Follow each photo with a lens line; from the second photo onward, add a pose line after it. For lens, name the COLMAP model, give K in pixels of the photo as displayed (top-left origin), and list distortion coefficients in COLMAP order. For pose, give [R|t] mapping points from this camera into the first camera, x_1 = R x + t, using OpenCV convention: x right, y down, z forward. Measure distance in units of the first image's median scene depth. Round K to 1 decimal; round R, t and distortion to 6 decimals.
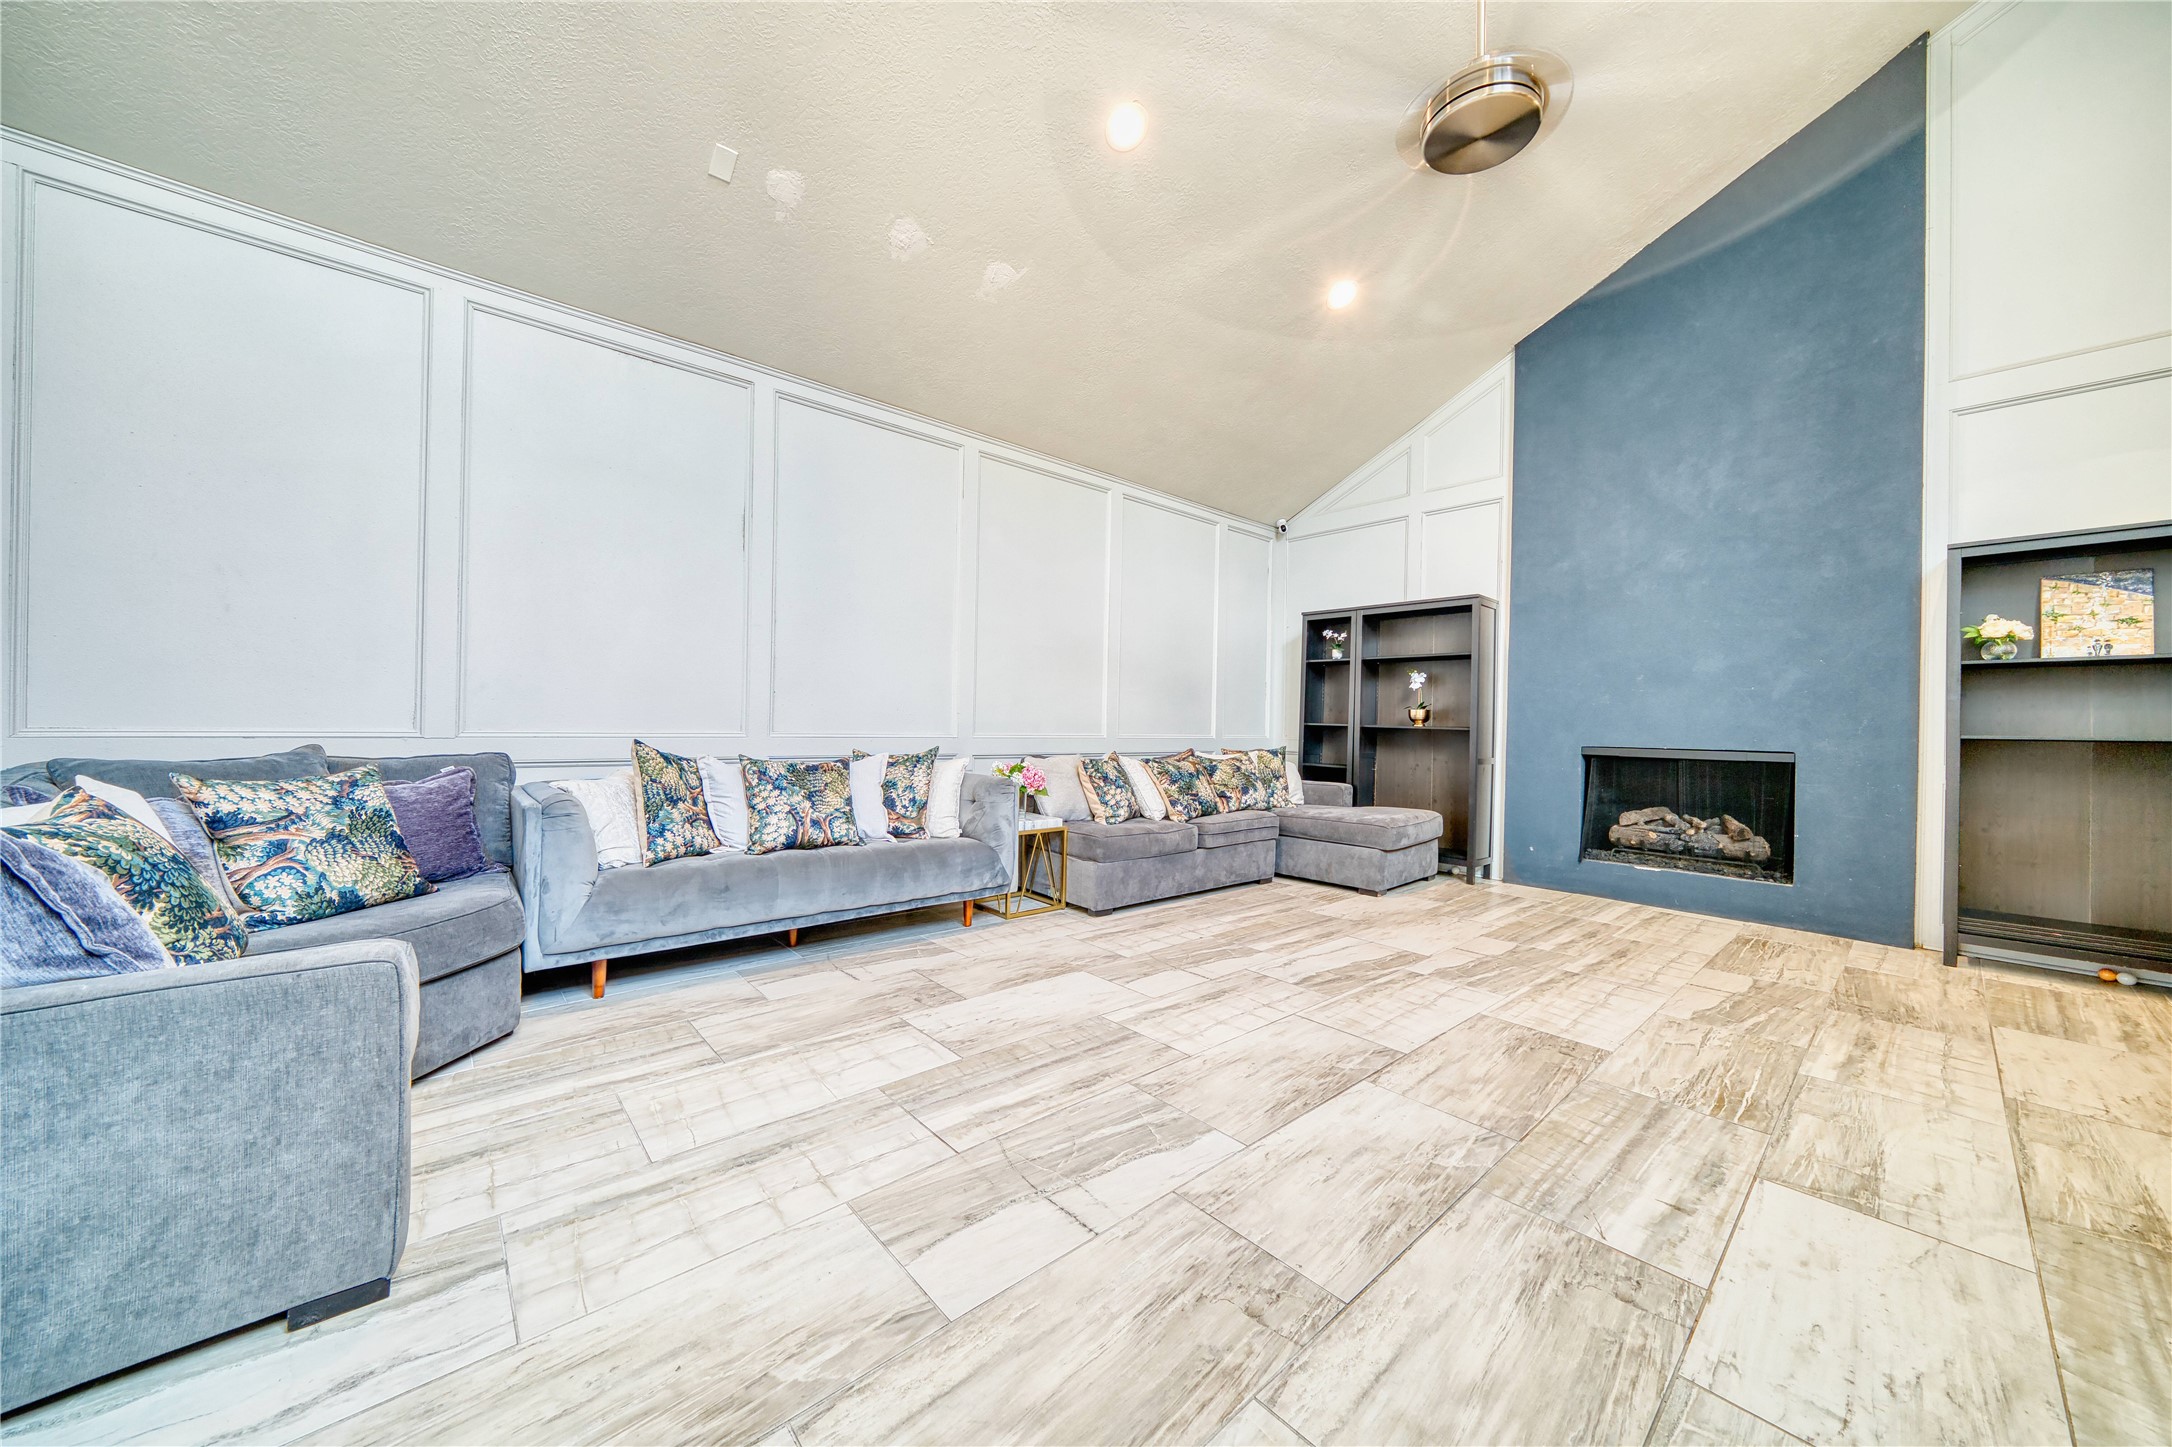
lens RADIAL K [[745.5, 0, 1082.2], [0, 745.5, 720.2], [0, 0, 1]] dist [-0.007552, 0.000300]
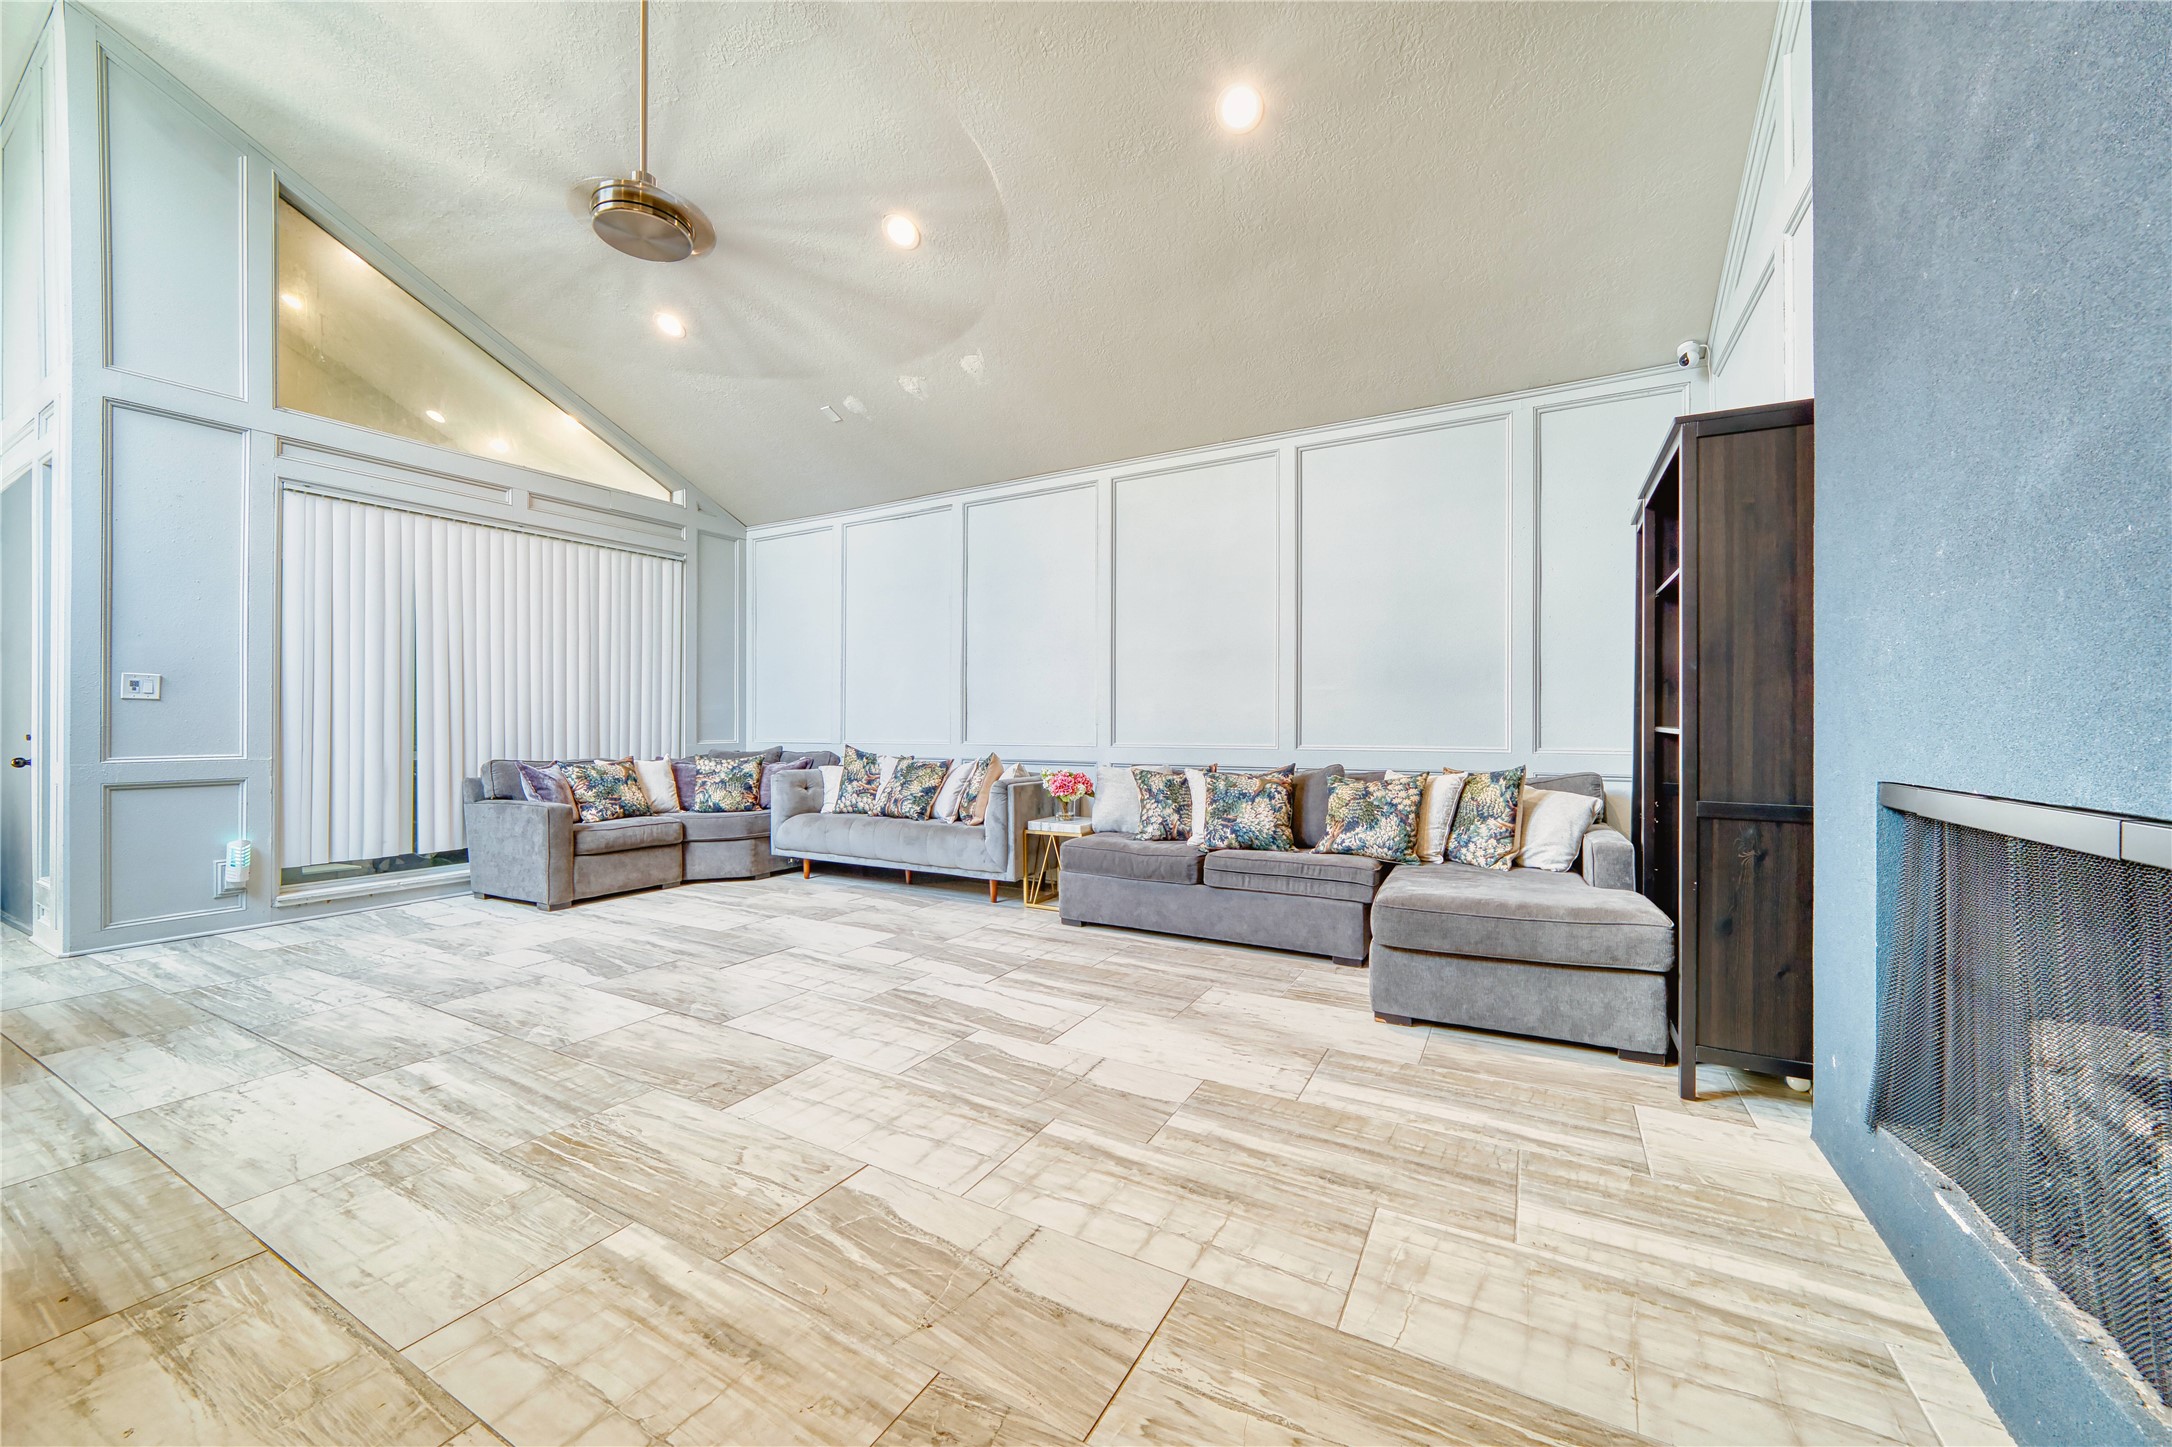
lens RADIAL K [[806.8, 0, 1093.2], [0, 806.8, 731.6], [0, 0, 1]] dist [-0.003731, -0.000377]
pose [[0.348337, -0.014639, -0.937255, 1.526081], [0.010339, 0.999877, -0.011775, 0.025344], [0.937312, -0.005589, 0.348446, 0.951555]]
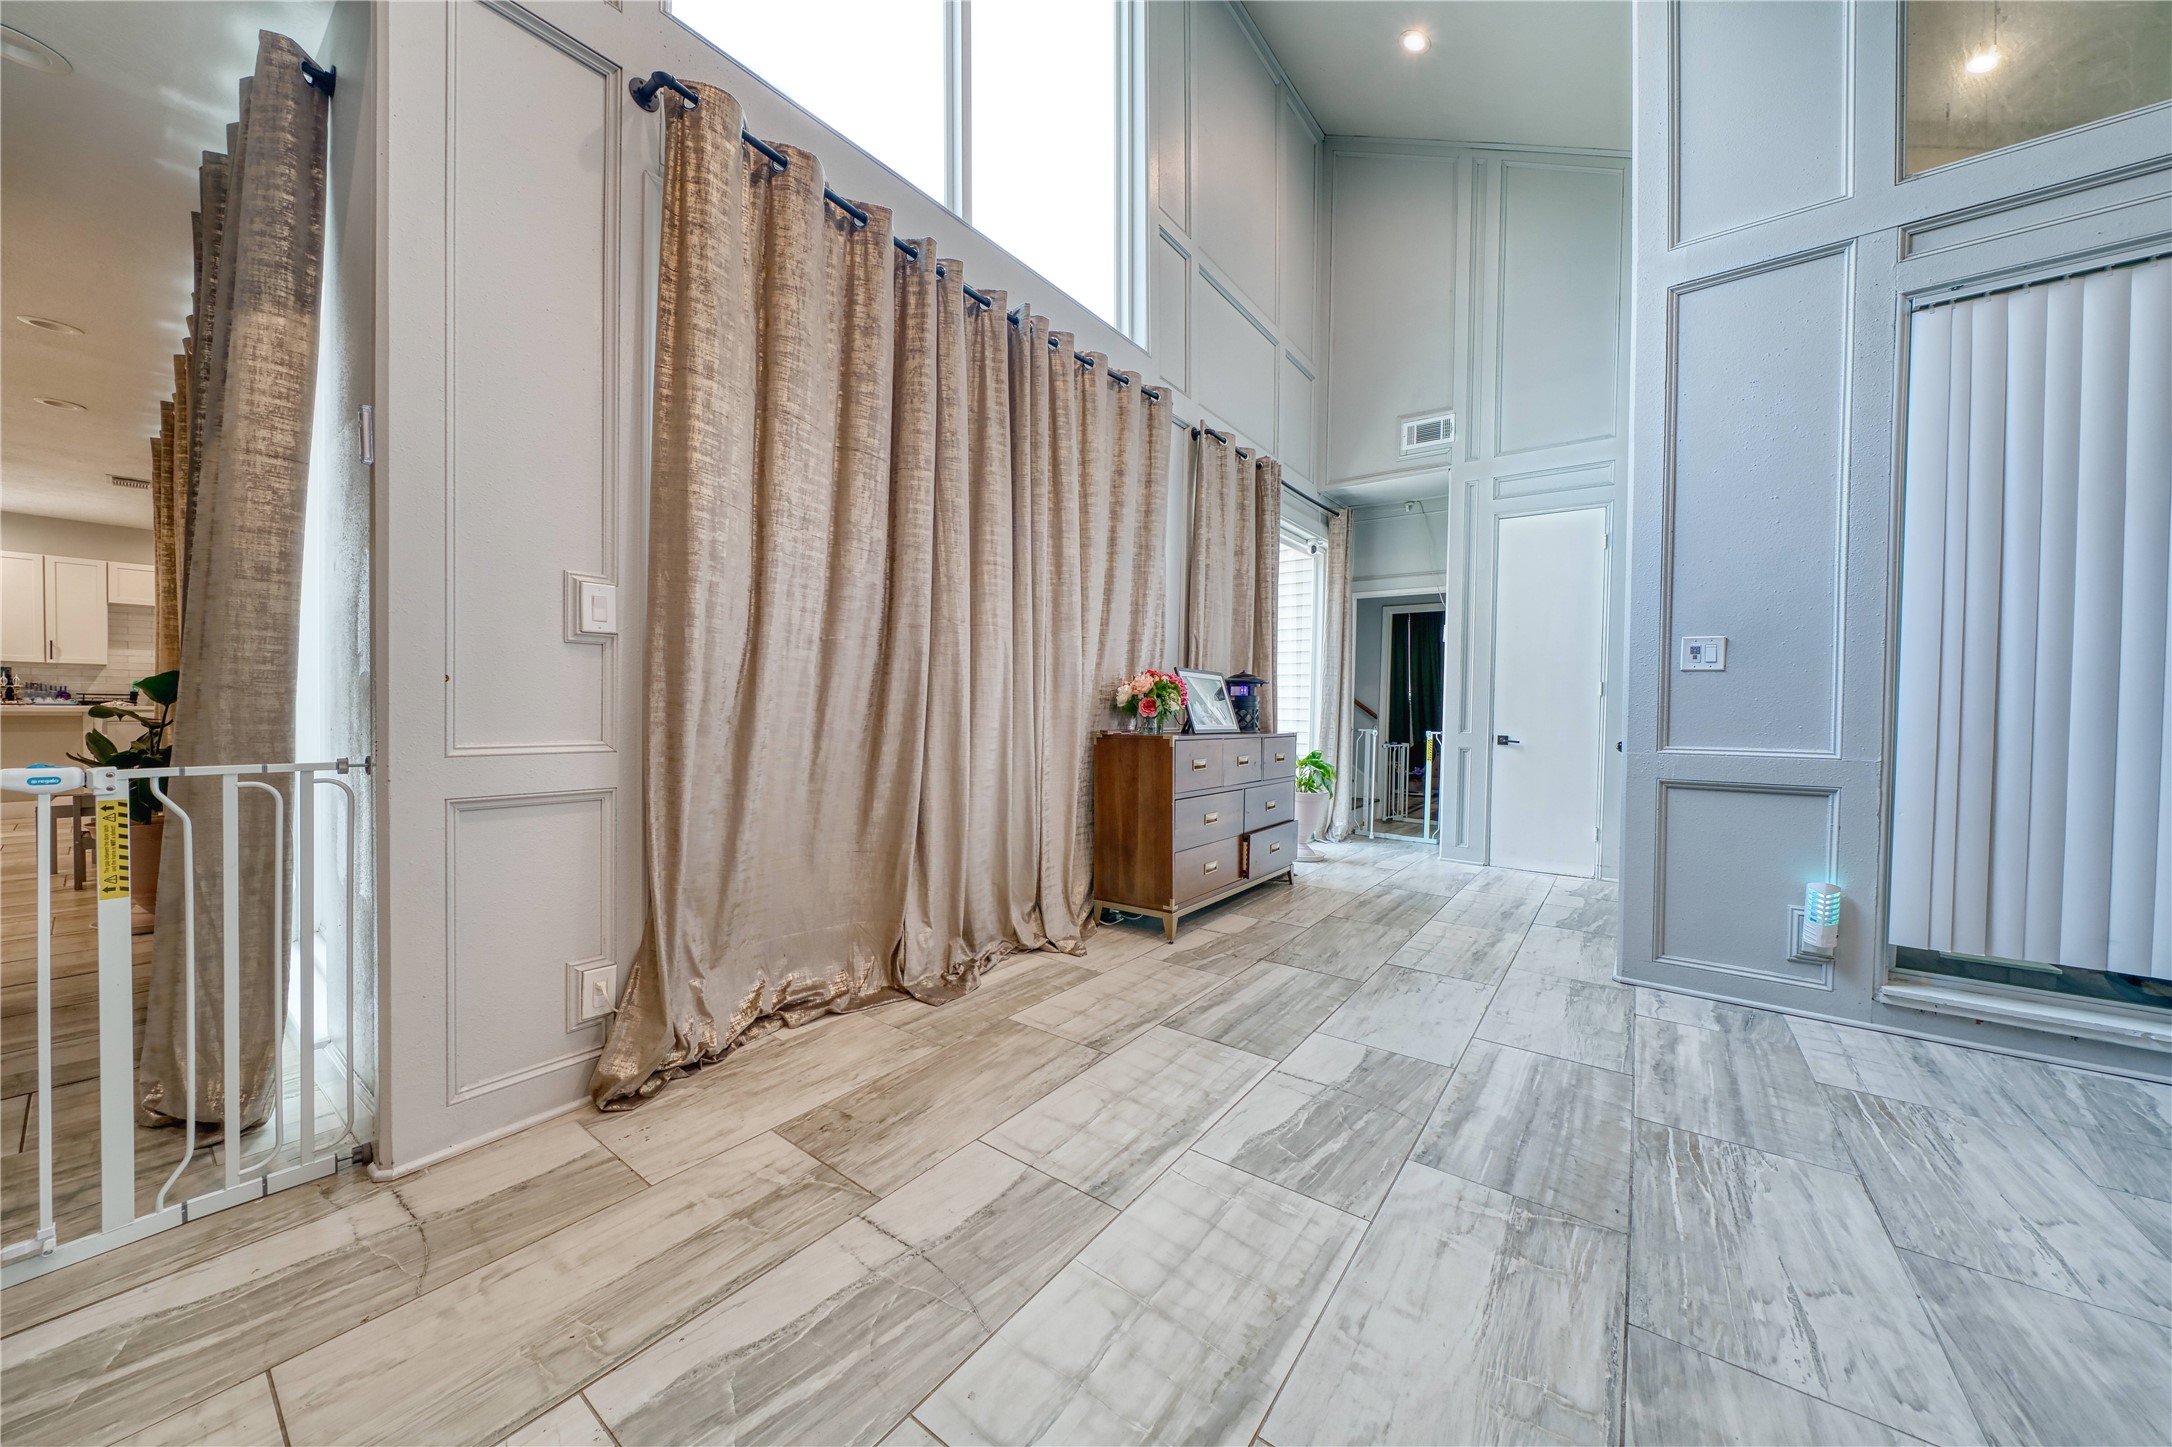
lens RADIAL K [[745.5, 0, 1091.8], [0, 745.5, 717.8], [0, 0, 1]] dist [-0.007552, 0.000300]
pose [[-0.978770, -0.025492, -0.203372, 0.622315], [-0.027181, 0.999615, 0.005514, 0.013796], [0.203153, 0.010925, -0.979086, 0.675430]]
